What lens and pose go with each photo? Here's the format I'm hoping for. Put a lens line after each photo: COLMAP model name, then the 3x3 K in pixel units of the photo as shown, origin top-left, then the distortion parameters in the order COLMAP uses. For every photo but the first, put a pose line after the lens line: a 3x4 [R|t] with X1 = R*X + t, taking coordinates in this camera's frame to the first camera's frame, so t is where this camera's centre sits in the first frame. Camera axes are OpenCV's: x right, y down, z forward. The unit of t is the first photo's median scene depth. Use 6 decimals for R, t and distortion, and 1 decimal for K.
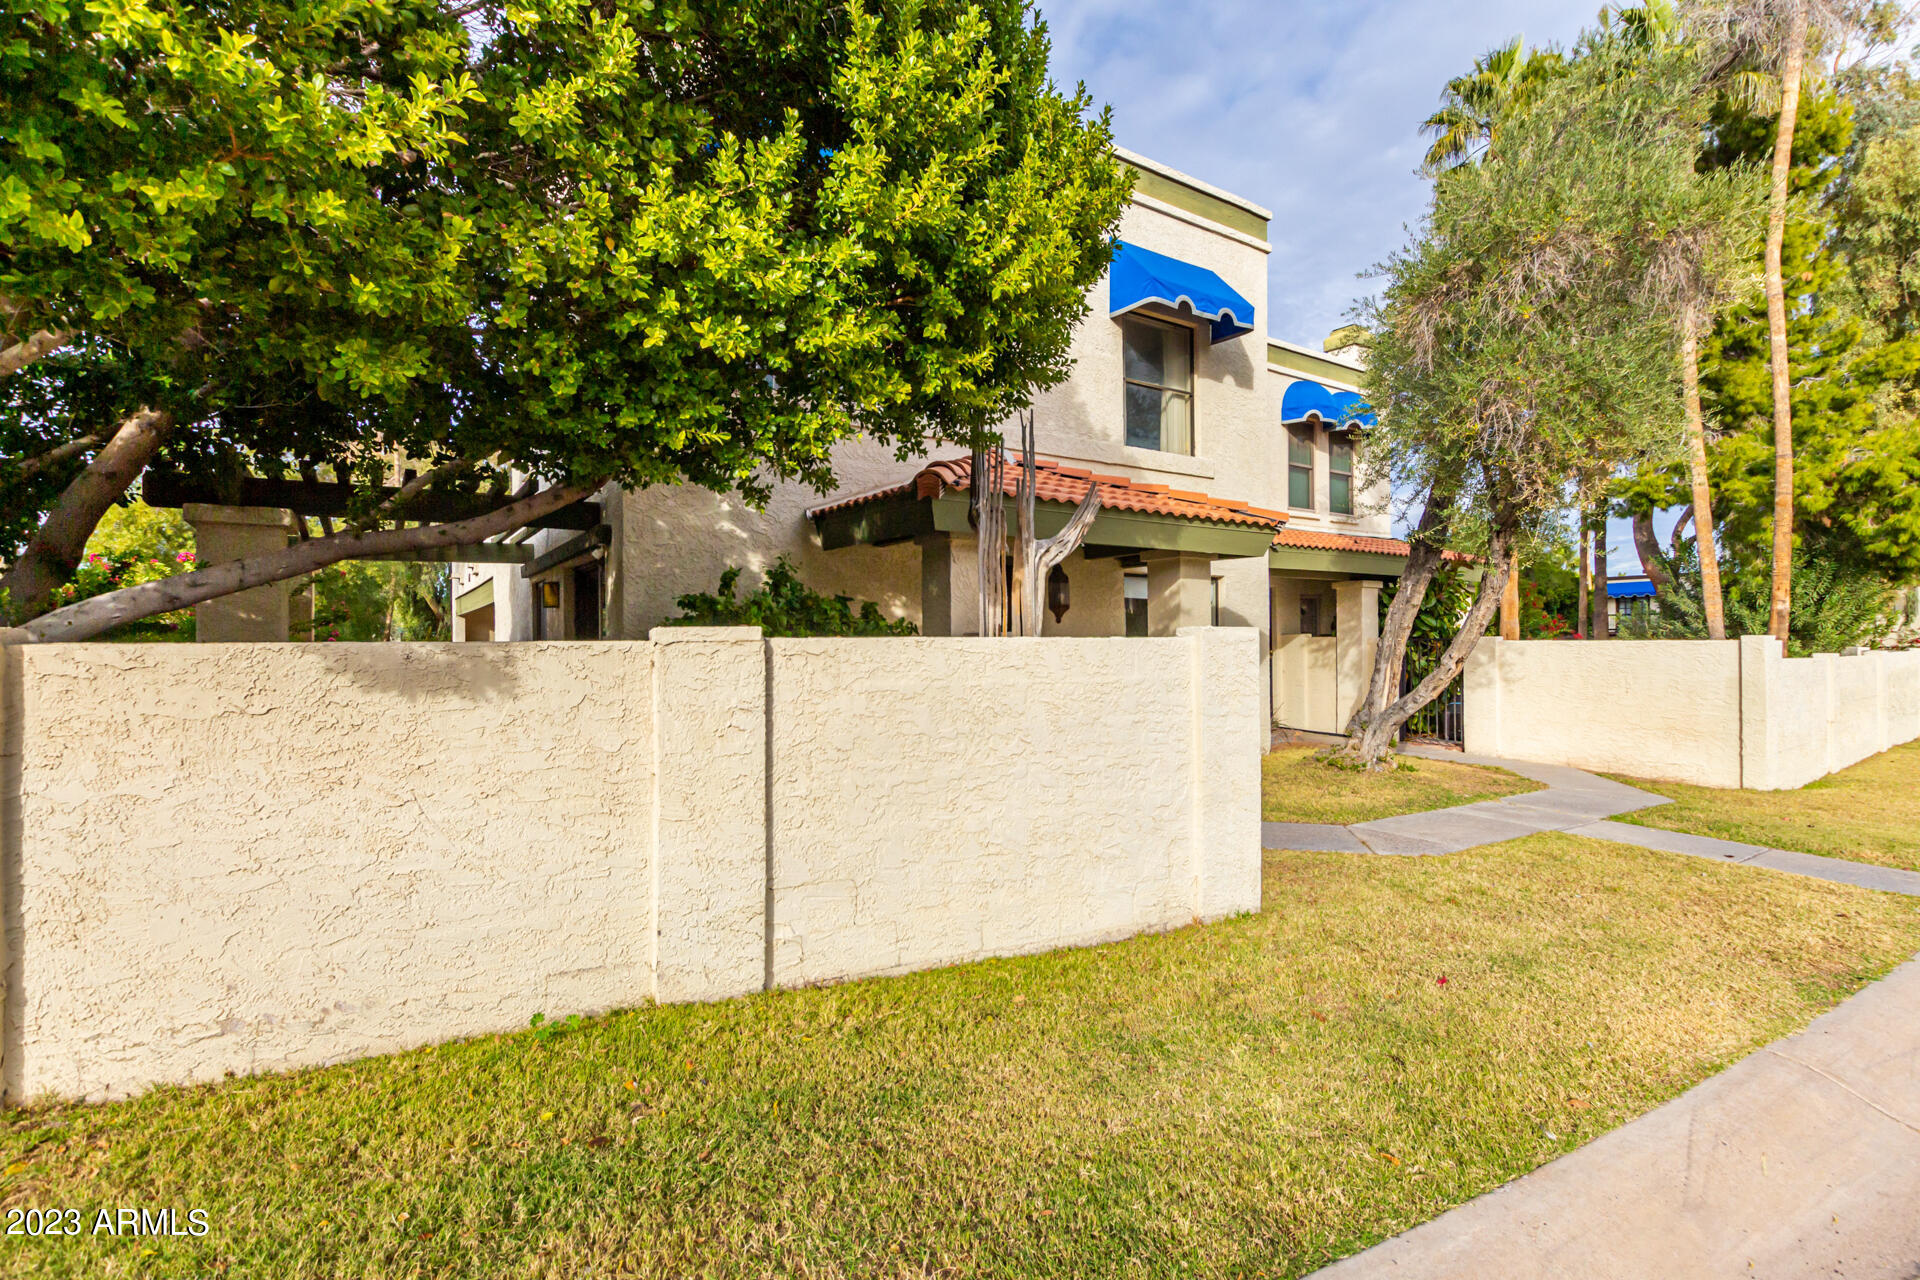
lens RADIAL K [[876.6, 0, 968.9], [0, 876.6, 636.2], [0, 0, 1]] dist [0.008280, -0.003911]
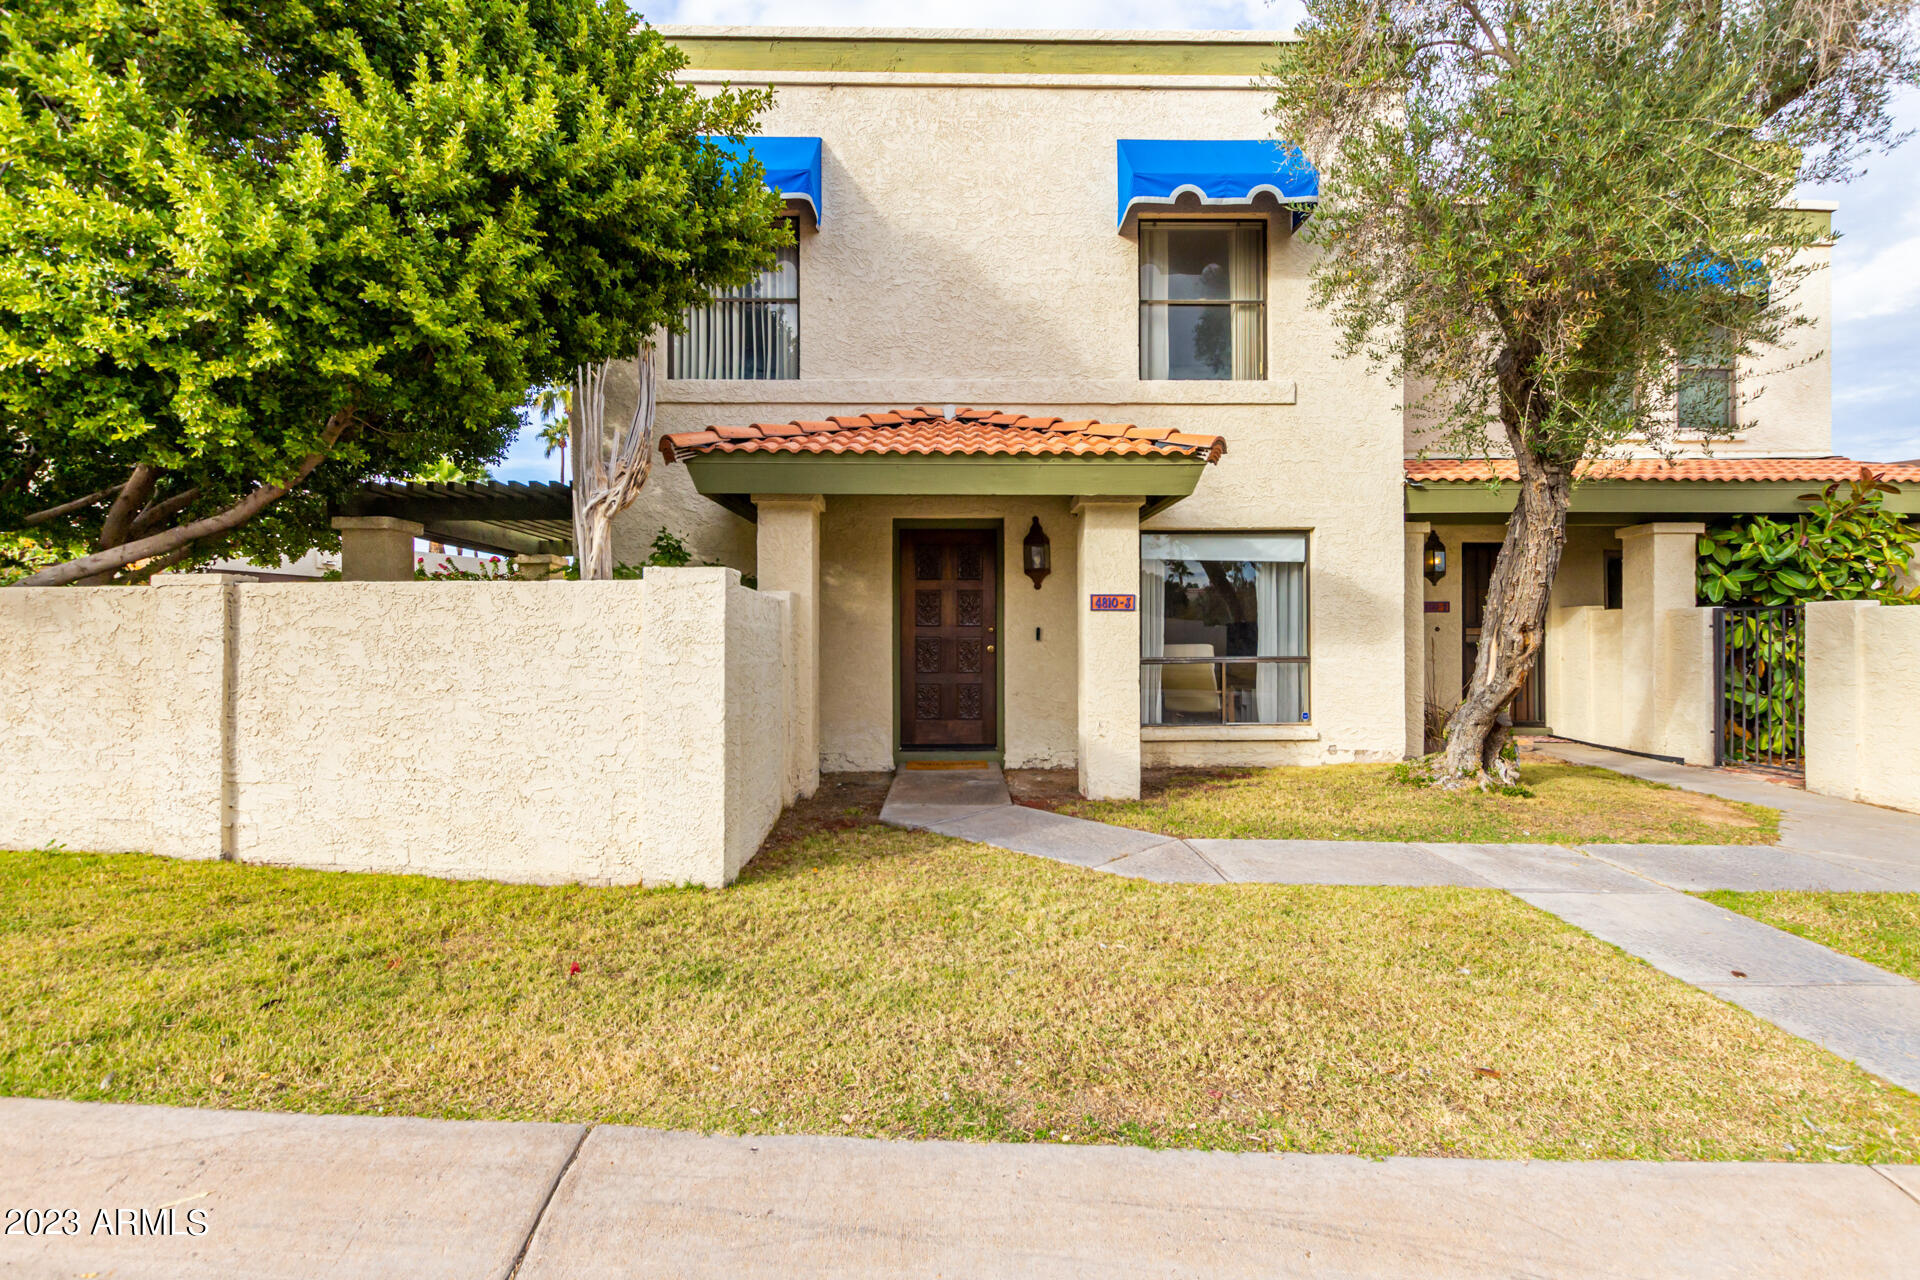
lens RADIAL K [[876.6, 0, 970.5], [0, 876.6, 637.5], [0, 0, 1]] dist [0.008280, -0.003911]
pose [[0.837149, 0.004709, -0.546954, 1.193745], [-0.000411, 0.999968, 0.007980, 0.061311], [0.546974, -0.006455, 0.837124, 0.458071]]
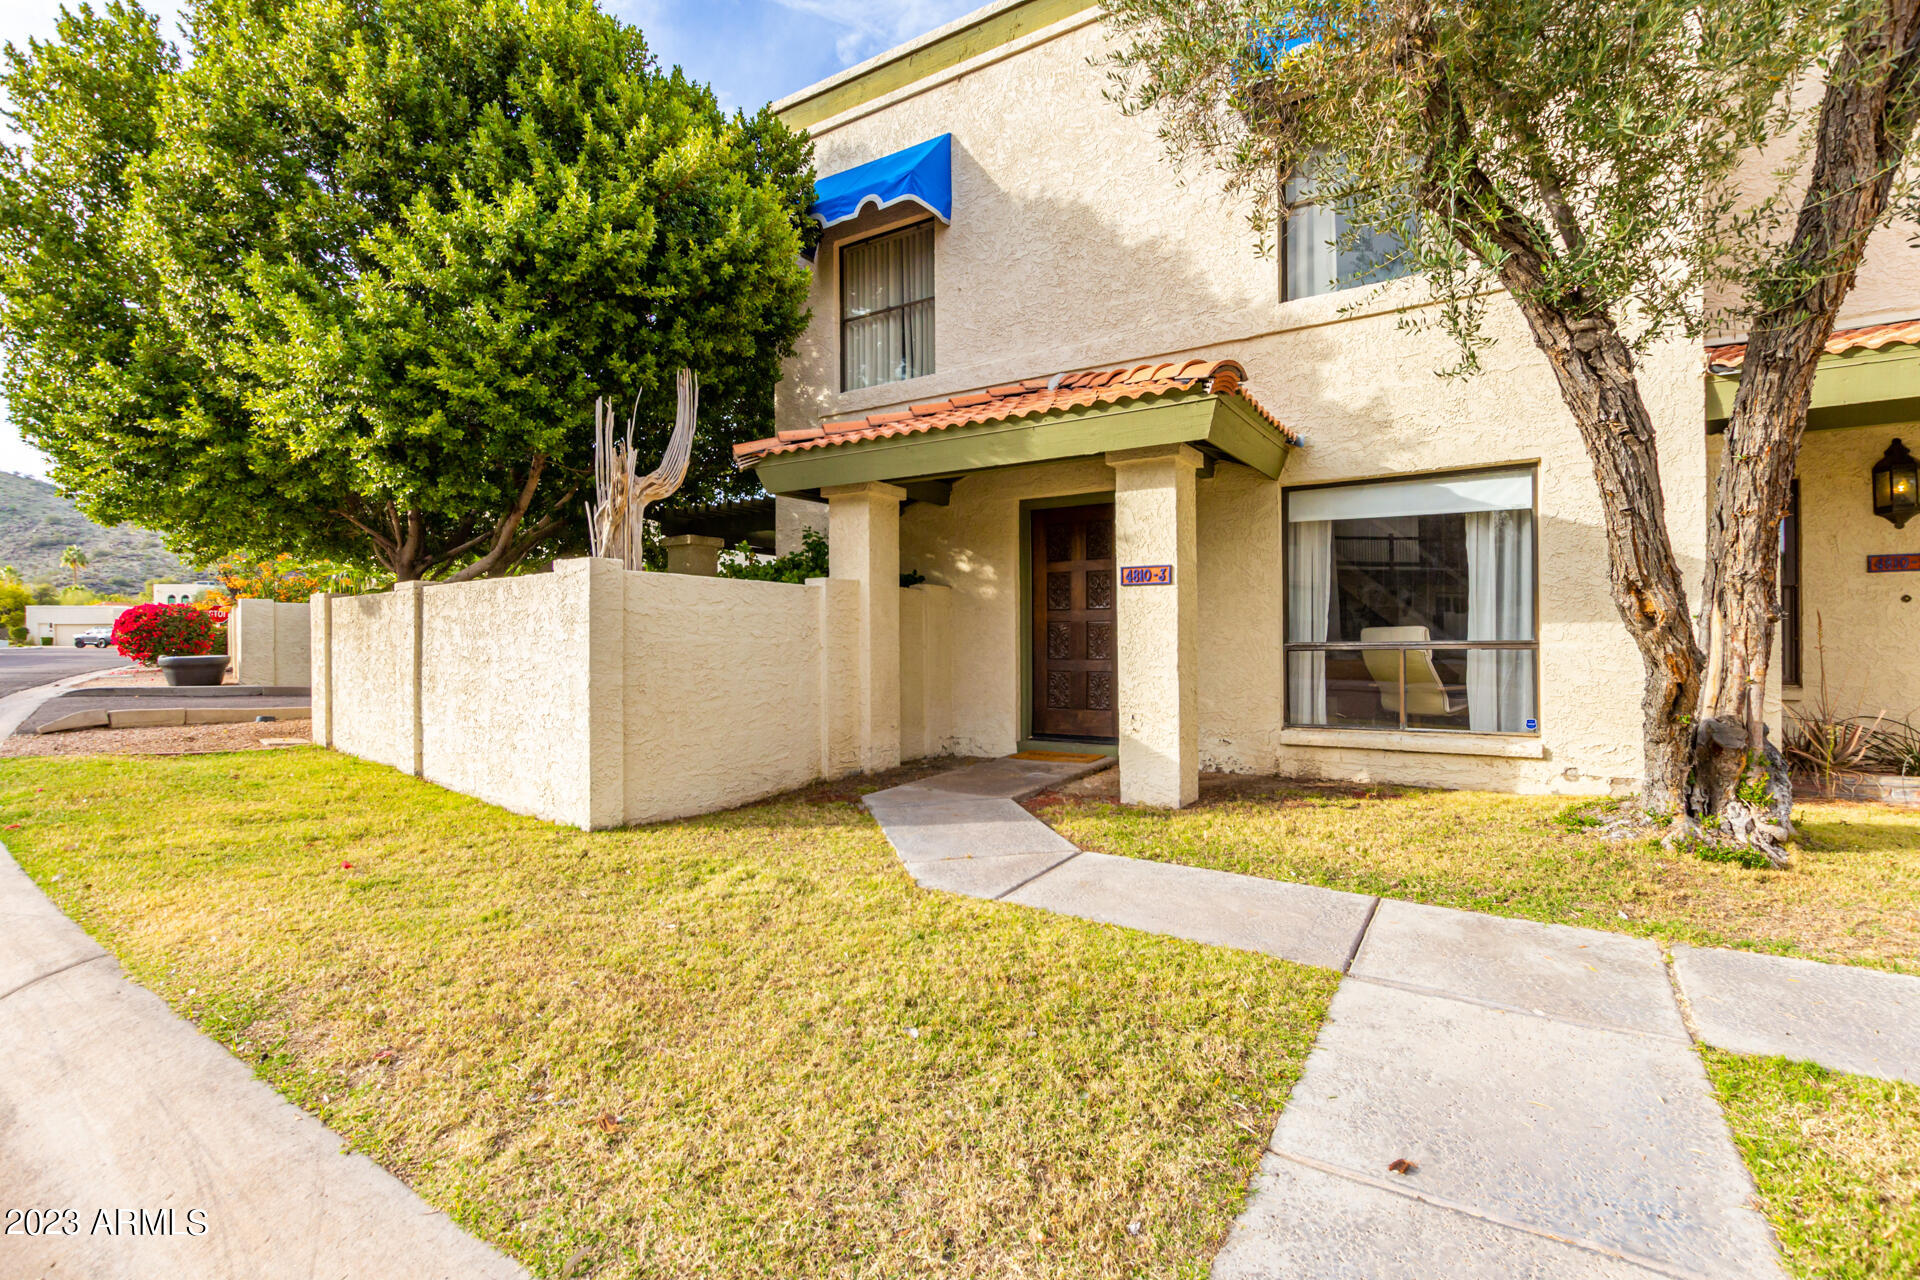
lens RADIAL K [[876.6, 0, 958.2], [0, 876.6, 636.5], [0, 0, 1]] dist [0.008280, -0.003911]
pose [[0.398452, 0.002214, -0.917186, 1.687865], [0.011583, 0.999905, 0.007445, 0.092783], [0.917116, -0.013590, 0.398389, 1.143740]]
